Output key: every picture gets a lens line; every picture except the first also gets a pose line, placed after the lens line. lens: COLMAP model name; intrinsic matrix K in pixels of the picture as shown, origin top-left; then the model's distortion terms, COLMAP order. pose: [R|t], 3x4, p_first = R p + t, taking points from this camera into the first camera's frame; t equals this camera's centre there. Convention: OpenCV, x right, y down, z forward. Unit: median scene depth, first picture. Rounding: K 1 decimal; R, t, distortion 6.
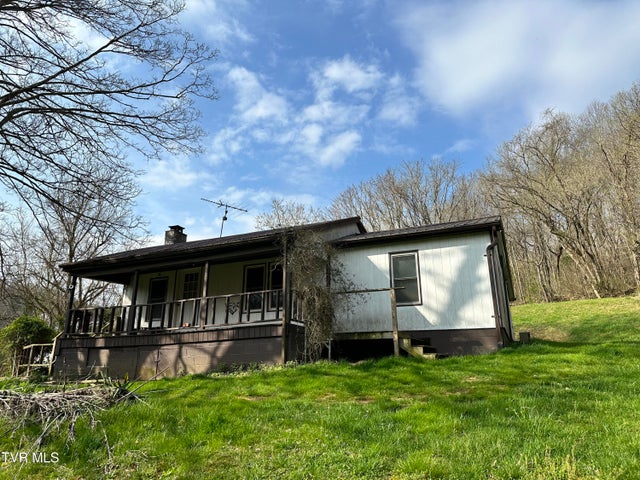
lens RADIAL K [[444.8, 0, 316.3], [0, 444.8, 227.7], [0, 0, 1]] dist [0.089715, -0.122929]
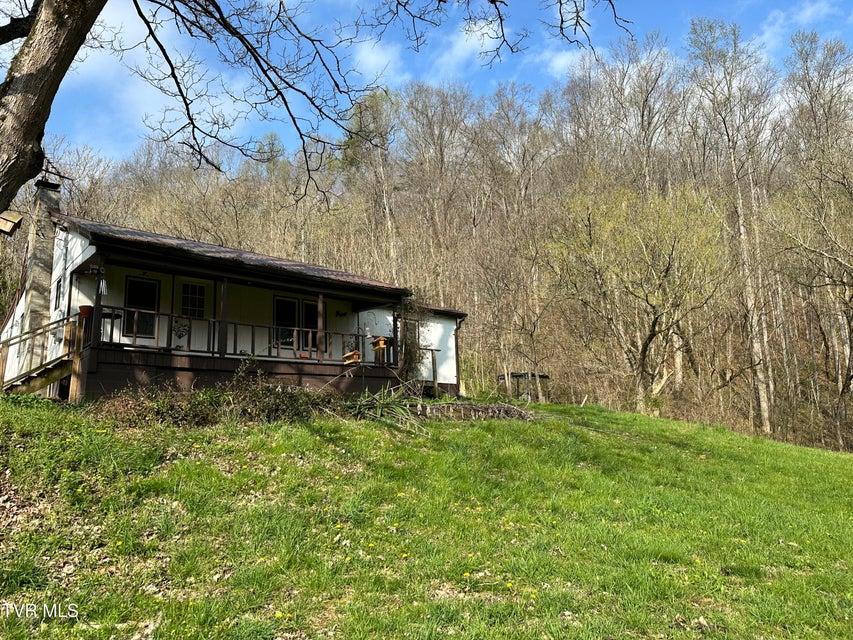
lens RADIAL K [[592.9, 0, 421.6], [0, 592.9, 303.6], [0, 0, 1]] dist [0.089715, -0.122929]
pose [[0.361613, 0.190243, 0.912712, -1.344520], [-0.255857, 0.961625, -0.099068, 0.169486], [-0.896534, -0.197700, 0.396411, 0.292101]]
